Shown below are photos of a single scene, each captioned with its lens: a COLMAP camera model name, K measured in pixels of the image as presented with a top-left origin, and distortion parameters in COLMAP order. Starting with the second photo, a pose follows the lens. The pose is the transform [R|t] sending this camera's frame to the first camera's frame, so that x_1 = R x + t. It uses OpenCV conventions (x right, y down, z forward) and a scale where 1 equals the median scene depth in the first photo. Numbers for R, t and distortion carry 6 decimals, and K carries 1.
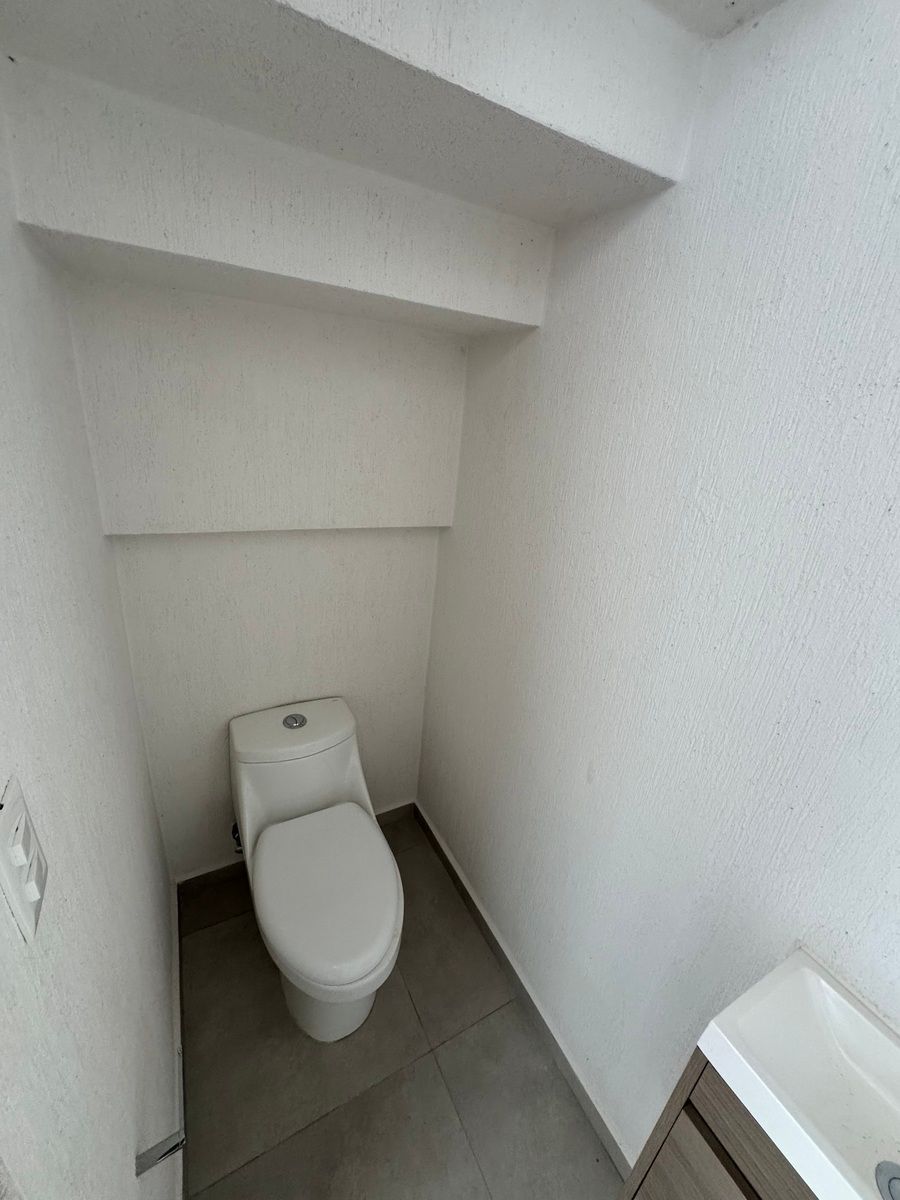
lens RADIAL K [[480.5, 0, 451.1], [0, 480.5, 604.1], [0, 0, 1]] dist [0.001374, -0.000422]
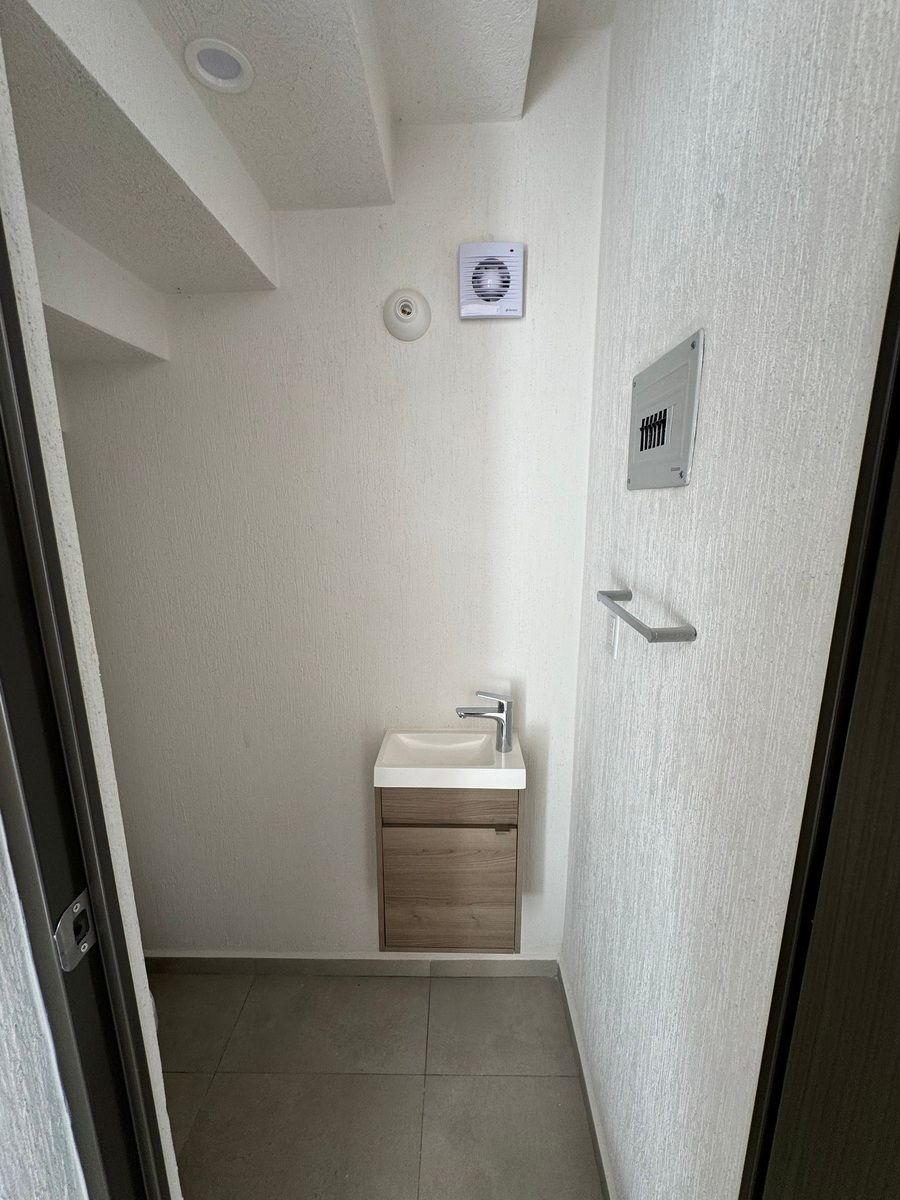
lens RADIAL K [[480.5, 0, 449.9], [0, 480.5, 598.3], [0, 0, 1]] dist [0.001374, -0.000422]
pose [[0.486243, -0.263863, 0.833033, -0.749695], [0.382071, 0.921562, 0.068889, 0.168364], [-0.785869, 0.284781, 0.548917, -0.532217]]
